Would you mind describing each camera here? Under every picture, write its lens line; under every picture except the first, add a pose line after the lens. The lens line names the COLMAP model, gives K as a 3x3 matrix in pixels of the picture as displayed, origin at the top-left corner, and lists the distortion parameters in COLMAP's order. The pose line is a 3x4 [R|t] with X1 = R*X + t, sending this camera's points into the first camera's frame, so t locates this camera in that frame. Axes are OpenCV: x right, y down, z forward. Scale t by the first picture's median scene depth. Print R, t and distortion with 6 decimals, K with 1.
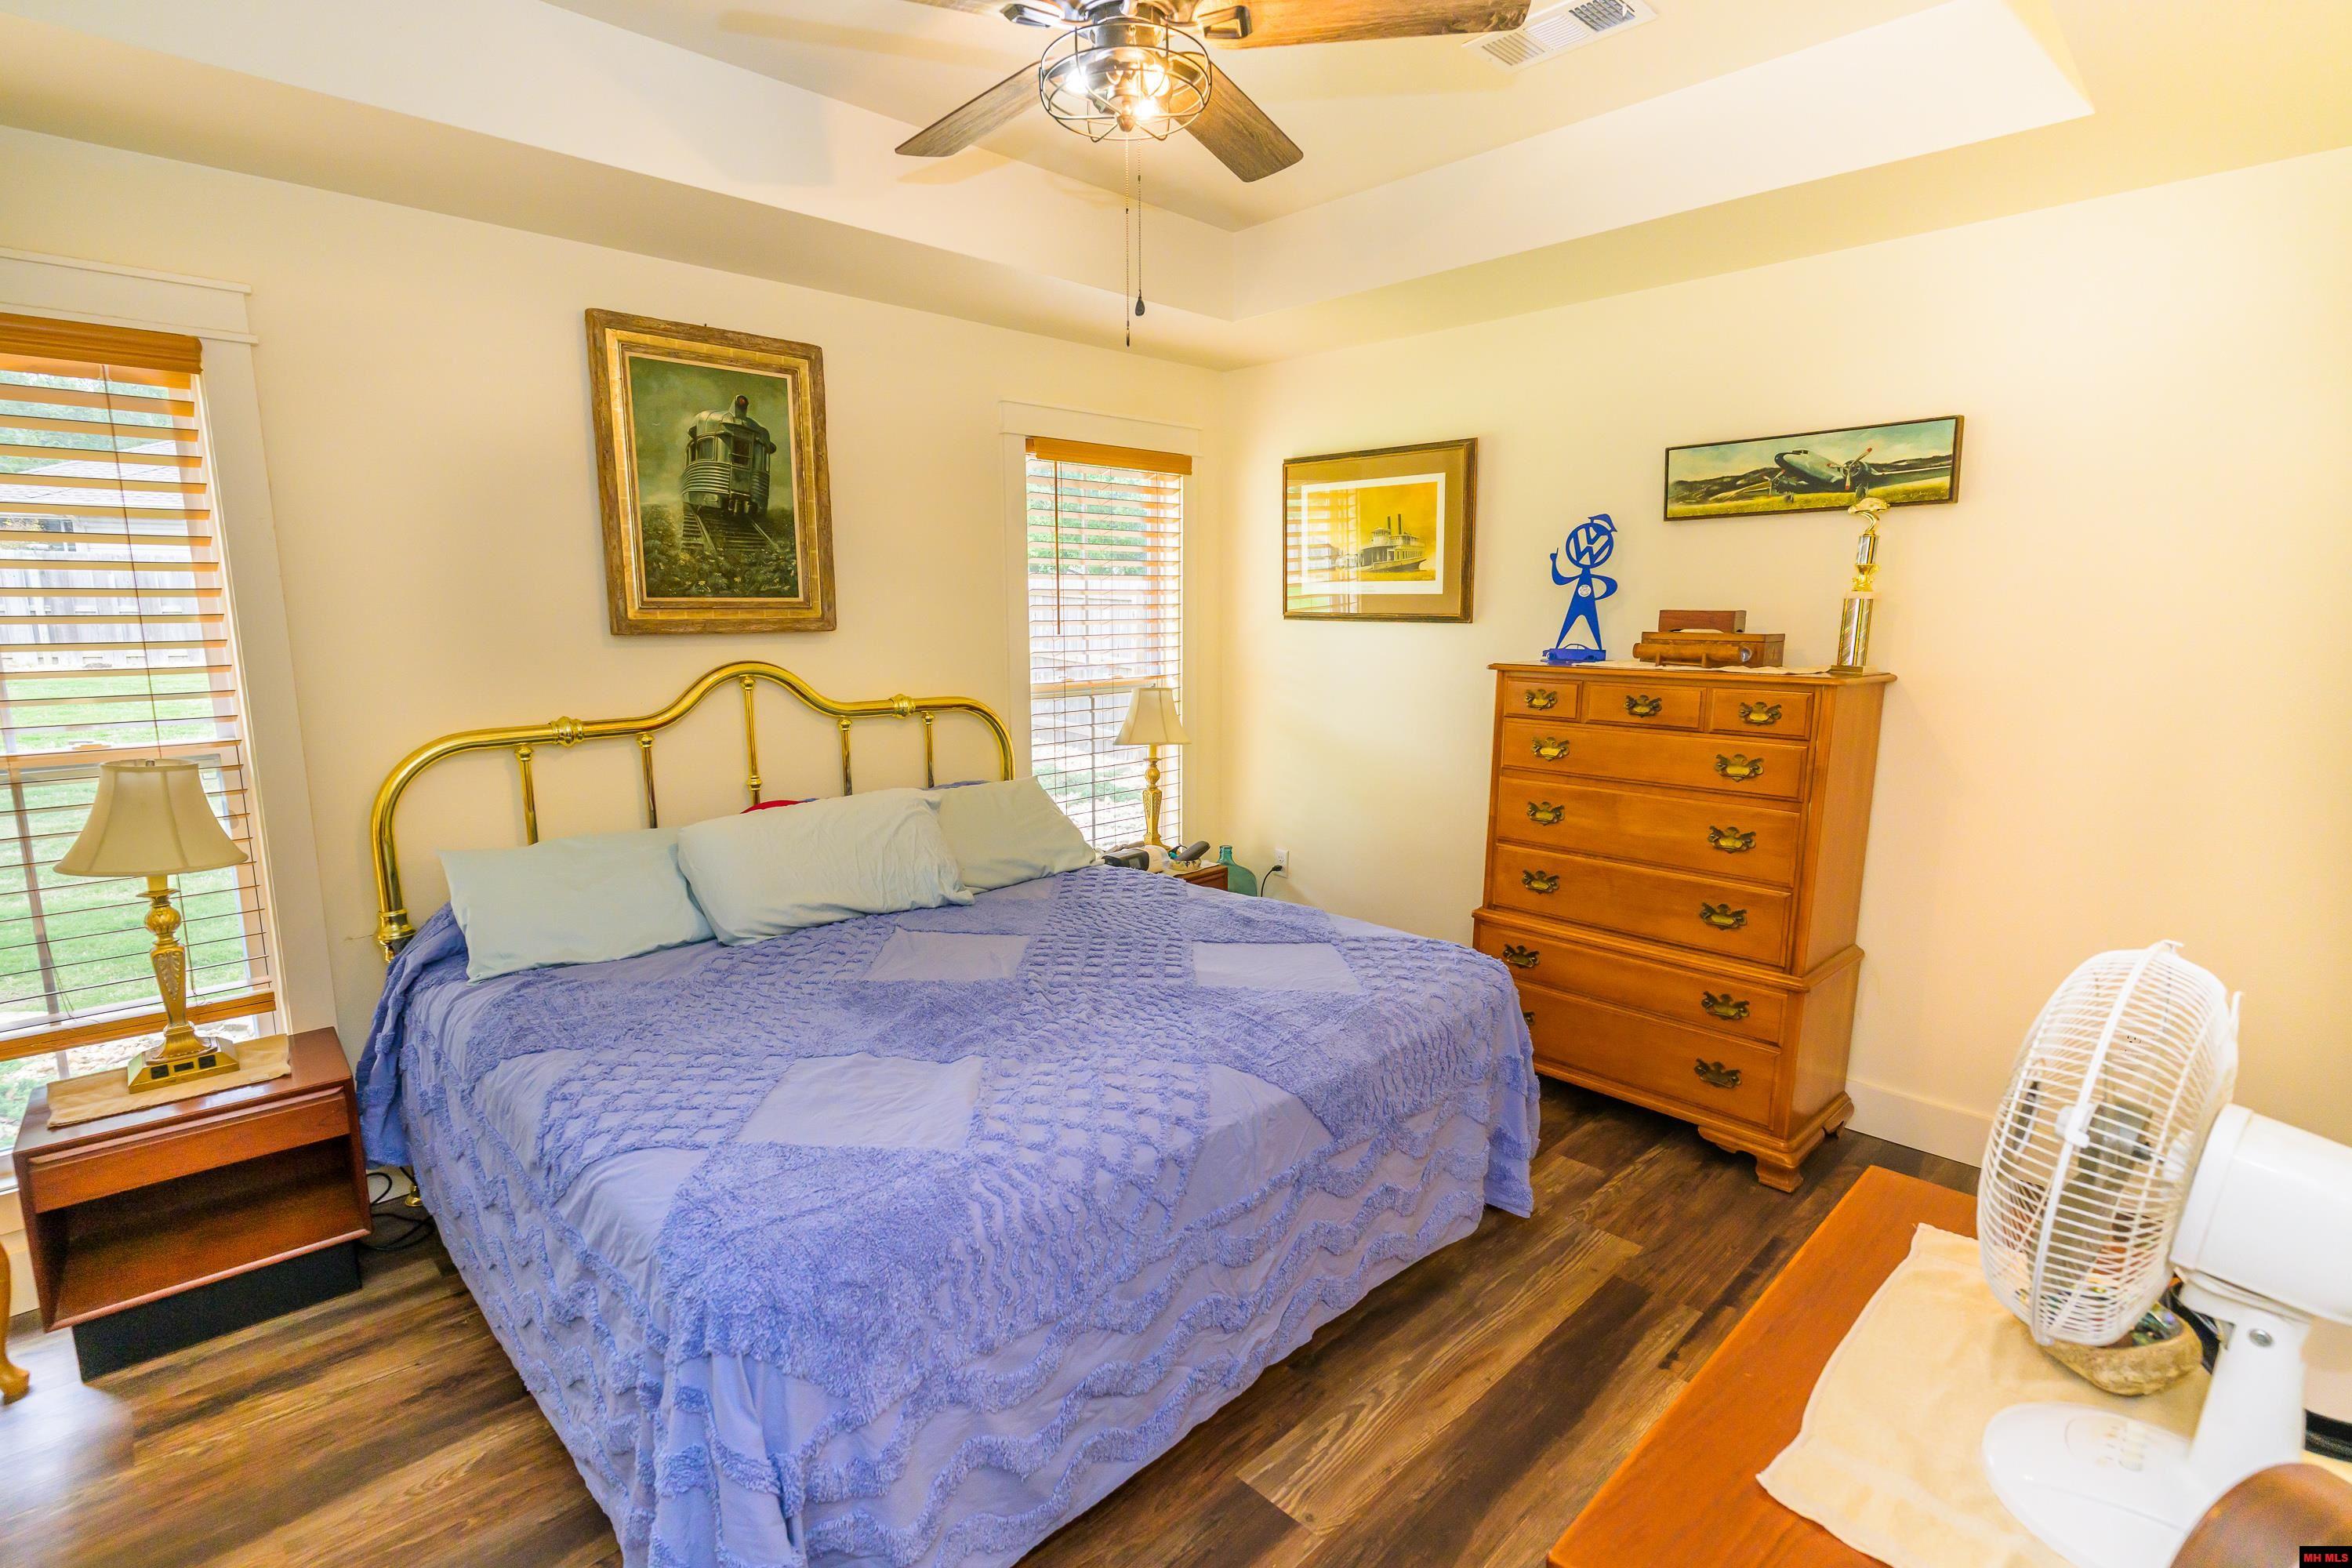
lens RADIAL K [[1117.7, 0, 1175.9], [0, 1117.7, 793.5], [0, 0, 1]] dist [-0.000259, 0.000256]
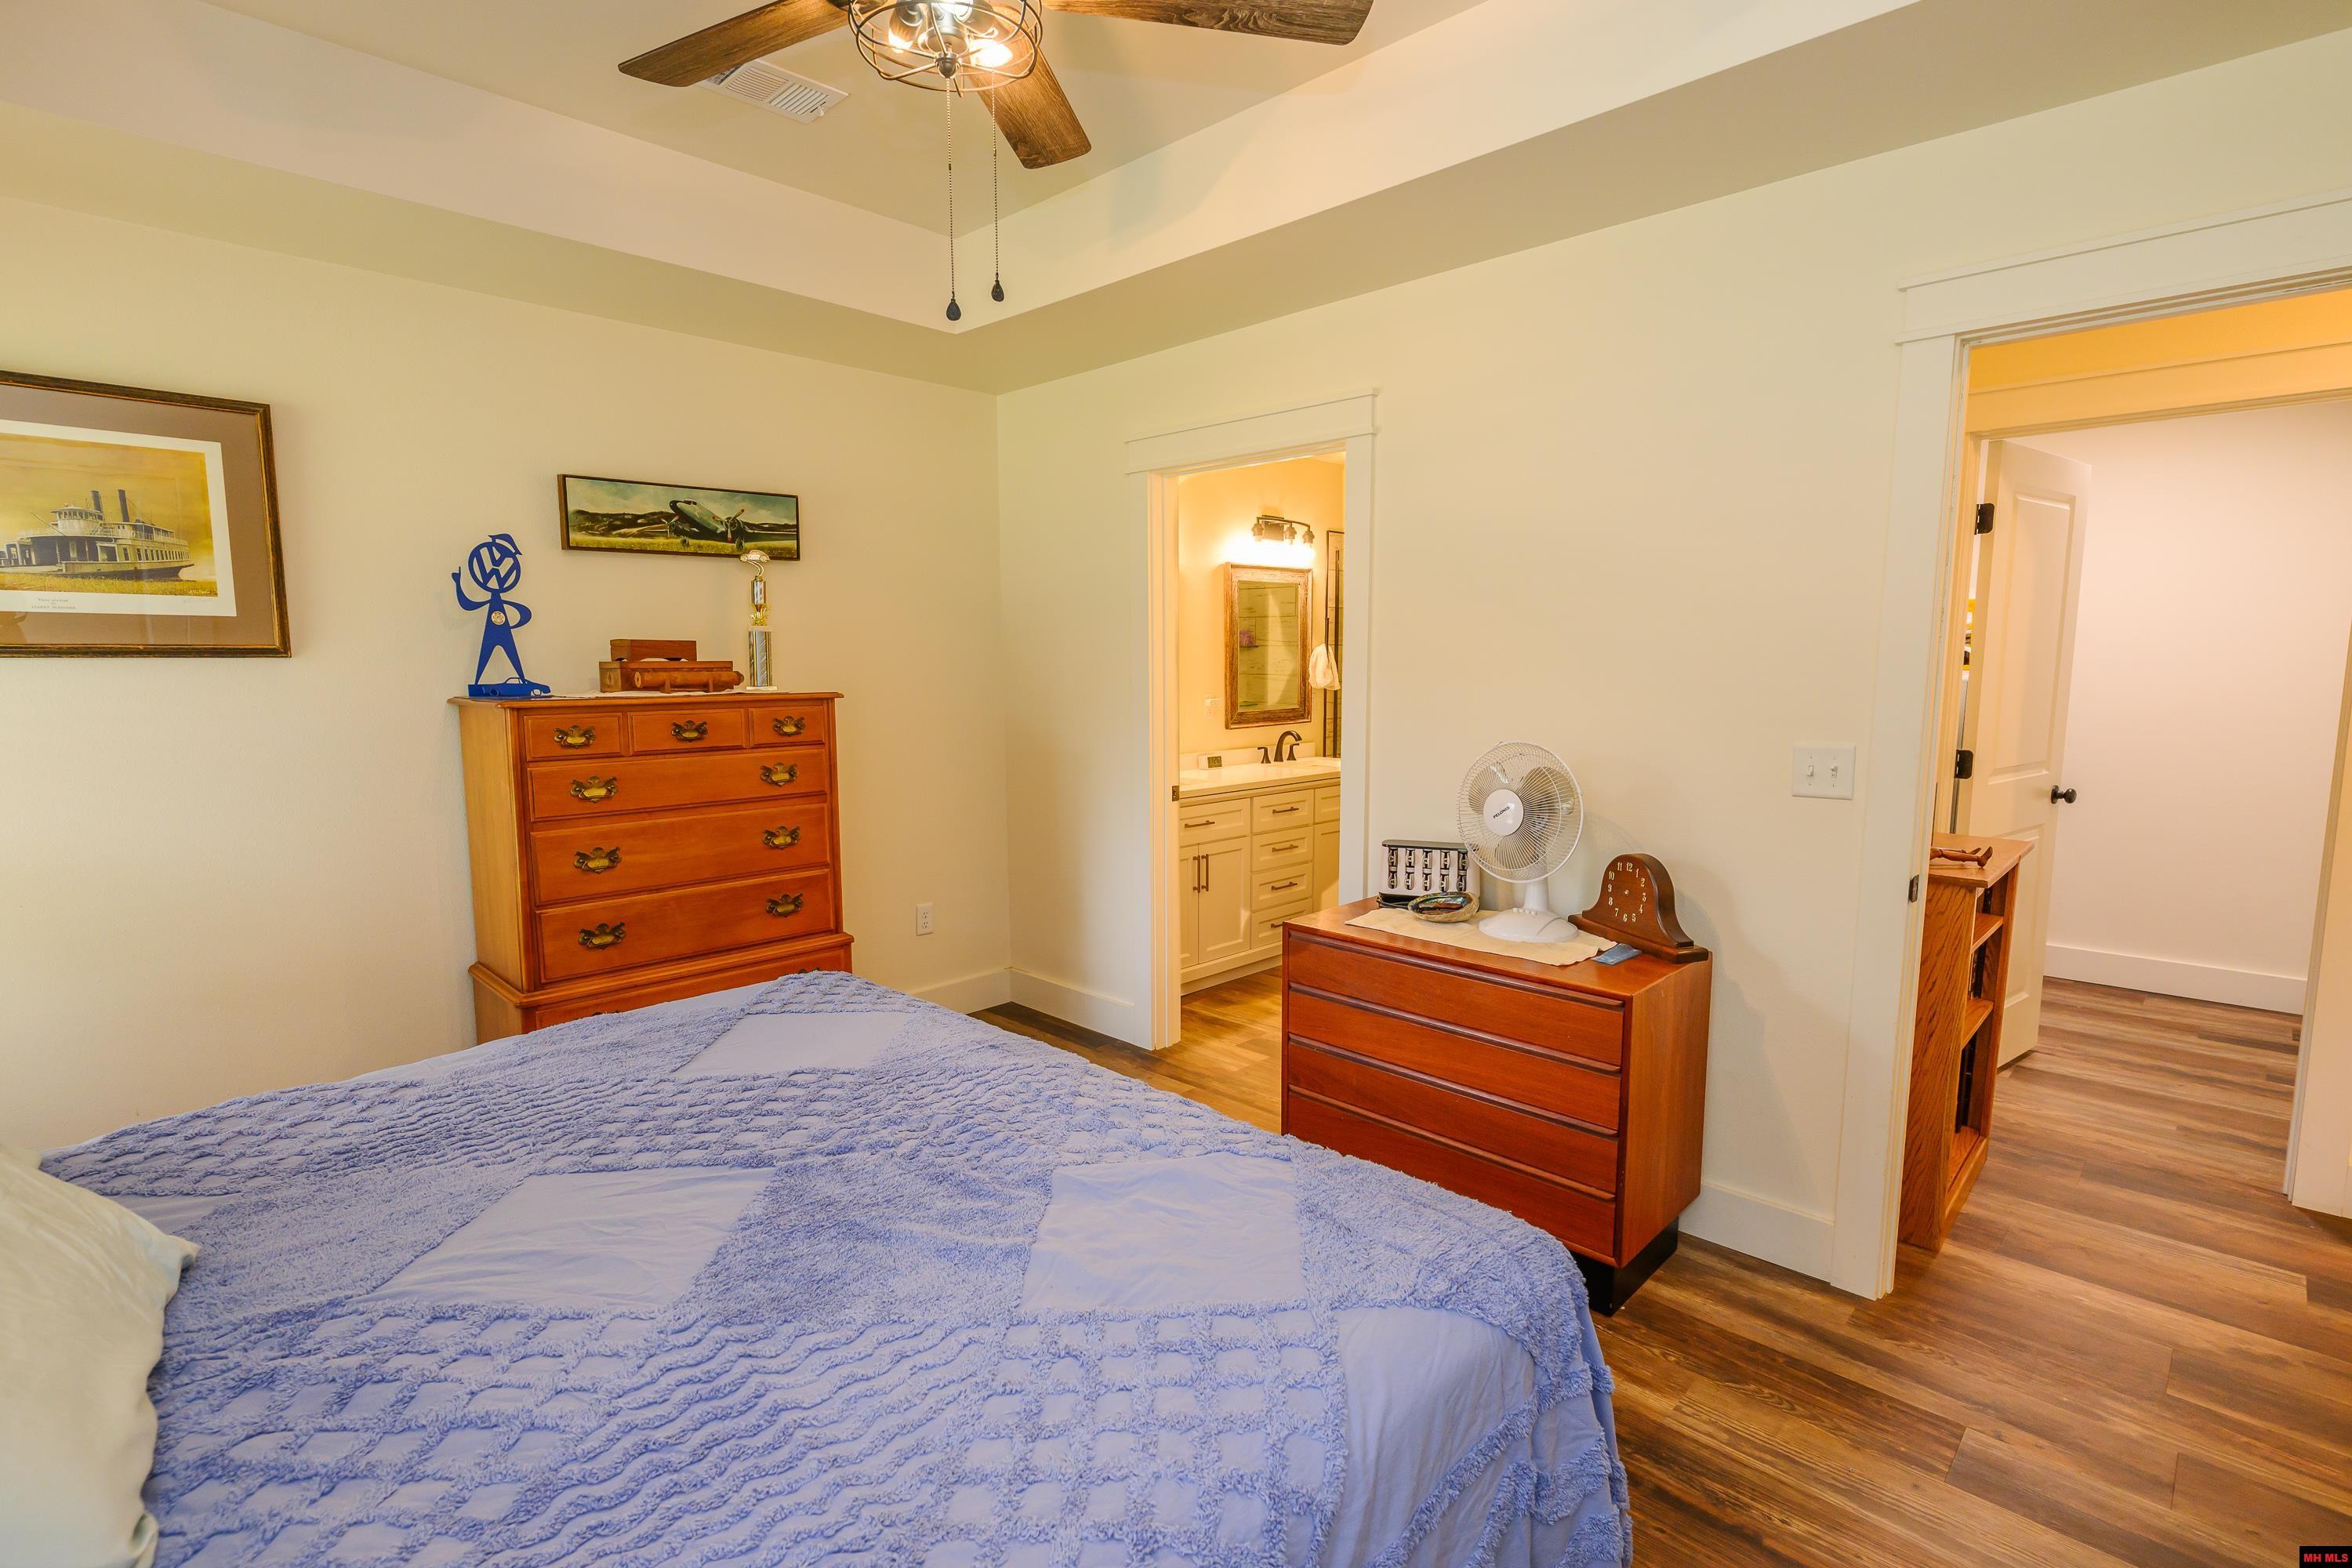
lens RADIAL K [[1117.7, 0, 1175.9], [0, 1117.7, 793.5], [0, 0, 1]] dist [-0.000259, 0.000256]
pose [[-0.014335, -0.122882, 0.992318, -0.585396], [0.168705, 0.977895, 0.123534, -0.069727], [-0.985562, 0.169179, 0.006712, 0.530308]]
